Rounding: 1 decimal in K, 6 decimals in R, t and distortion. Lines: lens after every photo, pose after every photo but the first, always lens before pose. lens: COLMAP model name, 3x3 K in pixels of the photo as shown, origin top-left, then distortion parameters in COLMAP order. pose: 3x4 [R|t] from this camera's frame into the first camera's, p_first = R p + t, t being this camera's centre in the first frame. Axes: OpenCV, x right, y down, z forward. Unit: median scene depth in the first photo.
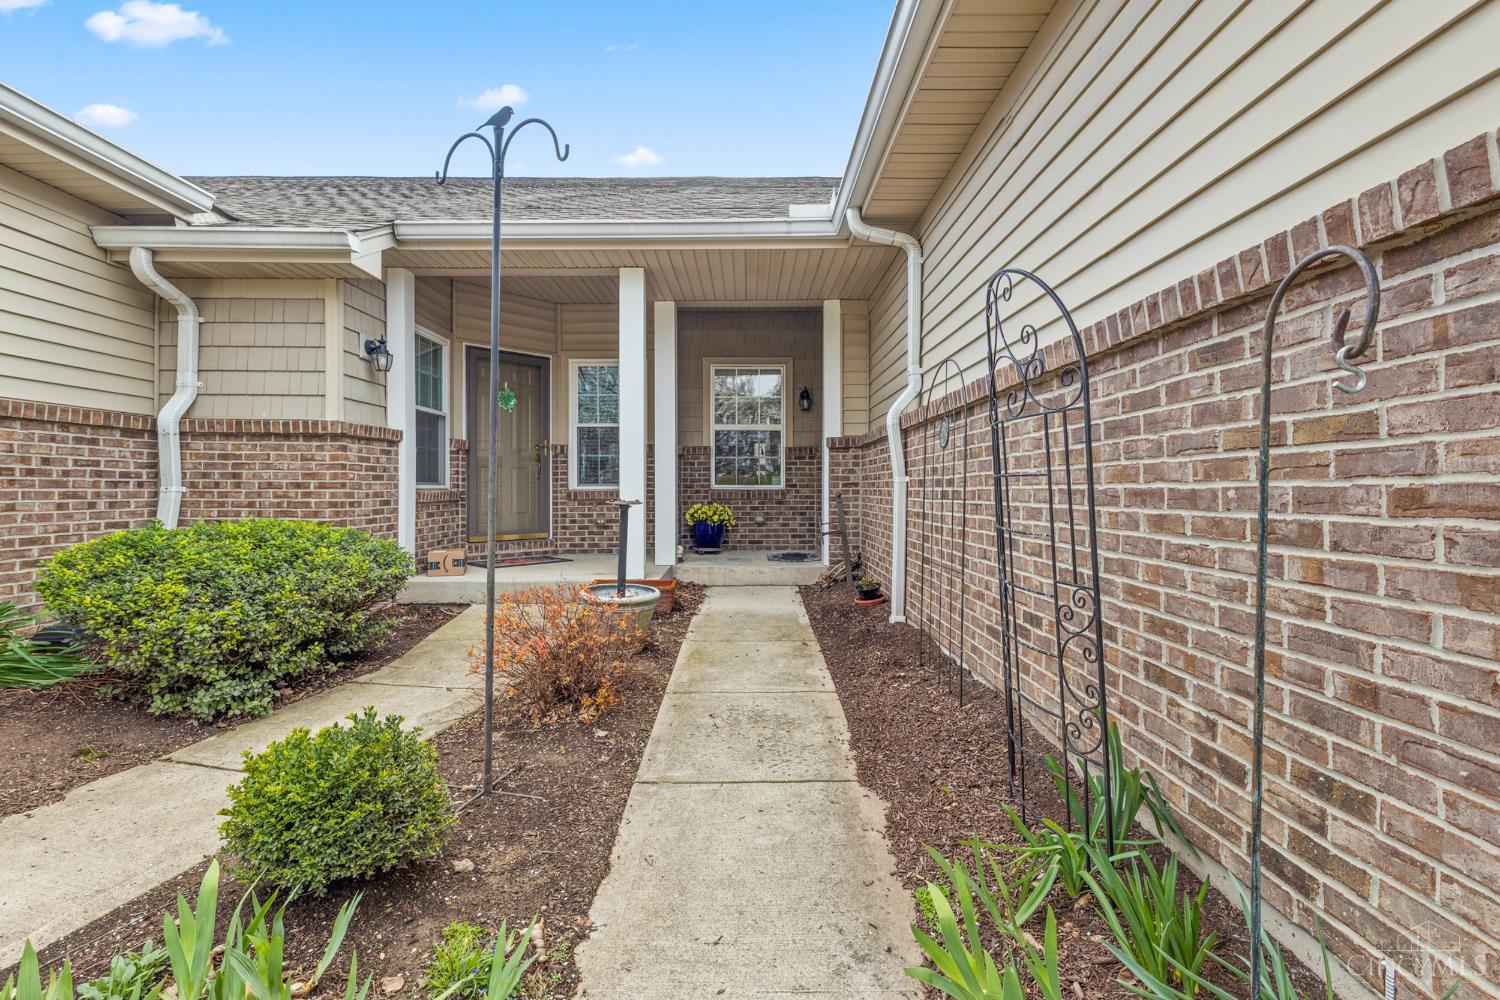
lens RADIAL K [[672.0, 0, 744.8], [0, 672.0, 495.3], [0, 0, 1]] dist [0.002621, -0.000612]
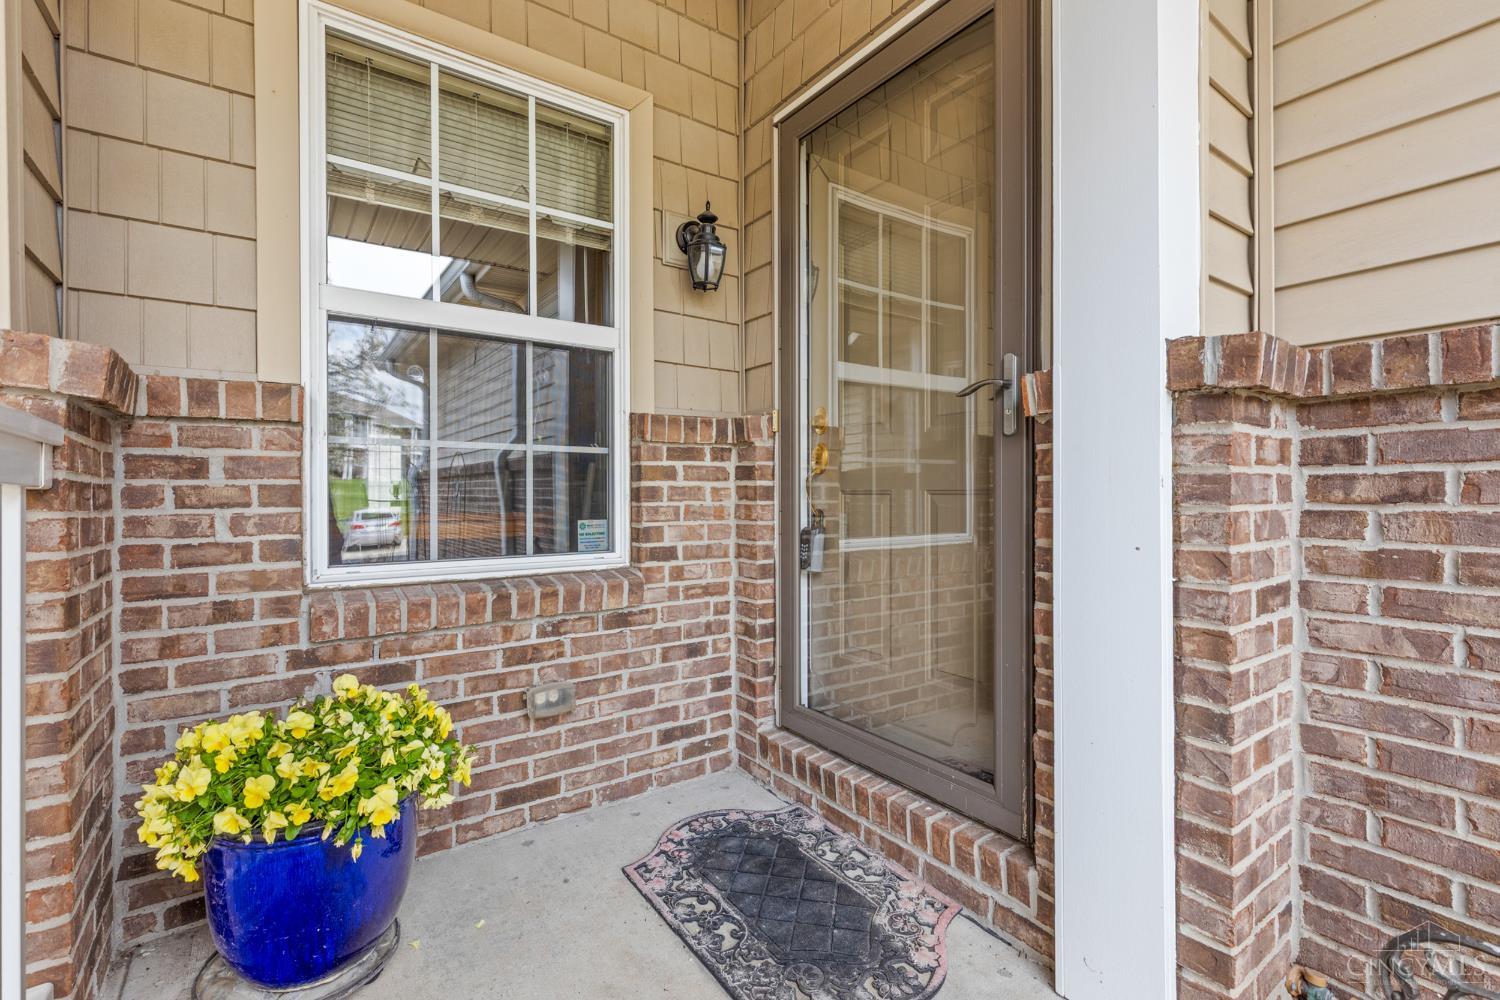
lens RADIAL K [[672.0, 0, 744.8], [0, 672.0, 495.3], [0, 0, 1]] dist [0.002621, -0.000612]
pose [[0.816562, -0.006085, 0.577225, -0.060232], [0.010358, 0.999938, -0.004112, -0.036678], [-0.577164, 0.009337, 0.816575, 0.754723]]
